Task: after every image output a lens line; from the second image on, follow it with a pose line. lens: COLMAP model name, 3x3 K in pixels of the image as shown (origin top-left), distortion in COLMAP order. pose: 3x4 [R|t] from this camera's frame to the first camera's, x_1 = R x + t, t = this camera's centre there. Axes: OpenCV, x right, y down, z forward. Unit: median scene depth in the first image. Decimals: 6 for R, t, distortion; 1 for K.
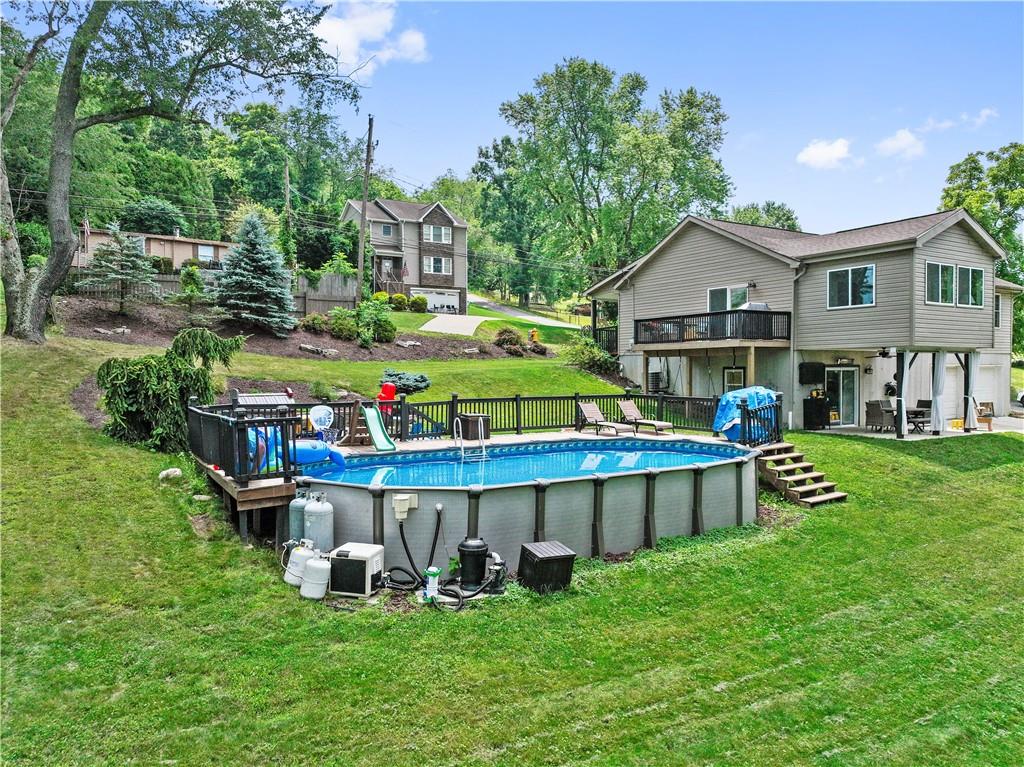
lens RADIAL K [[725.0, 0, 508.2], [0, 725.0, 388.2], [0, 0, 1]] dist [0.009133, -0.001314]
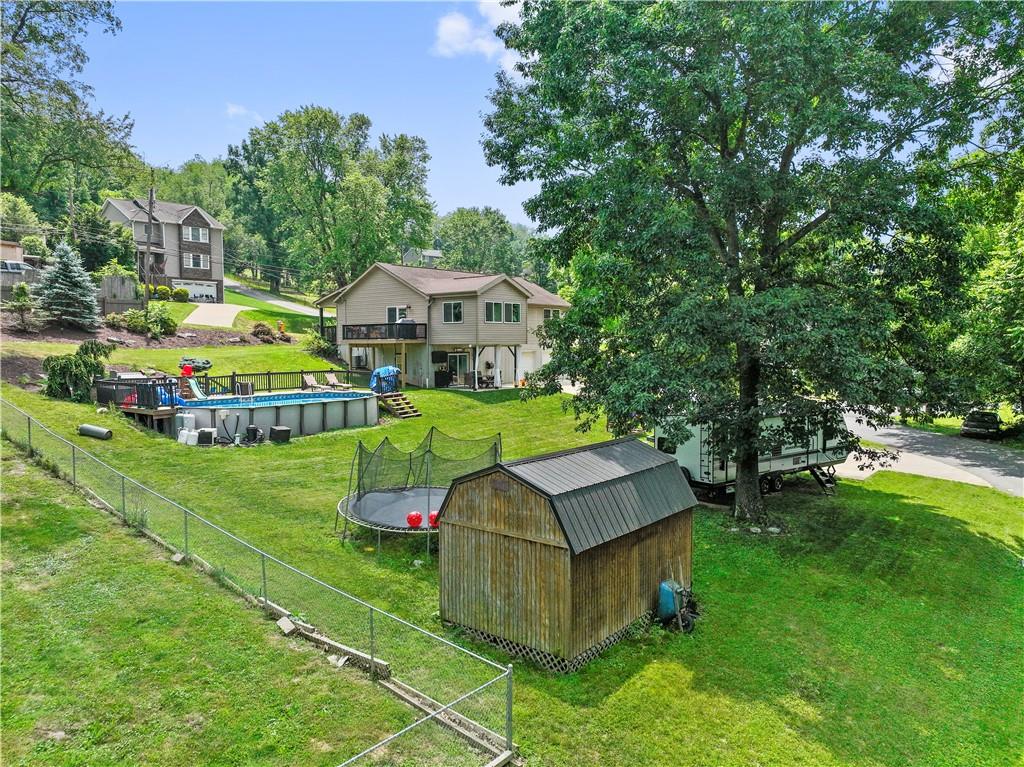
lens RADIAL K [[725.0, 0, 508.2], [0, 725.0, 388.2], [0, 0, 1]] dist [0.009133, -0.001314]
pose [[0.946806, -0.021817, 0.321064, -0.002706], [0.009677, 0.999178, 0.039357, -0.009500], [-0.321659, -0.034157, 0.946239, -0.604802]]
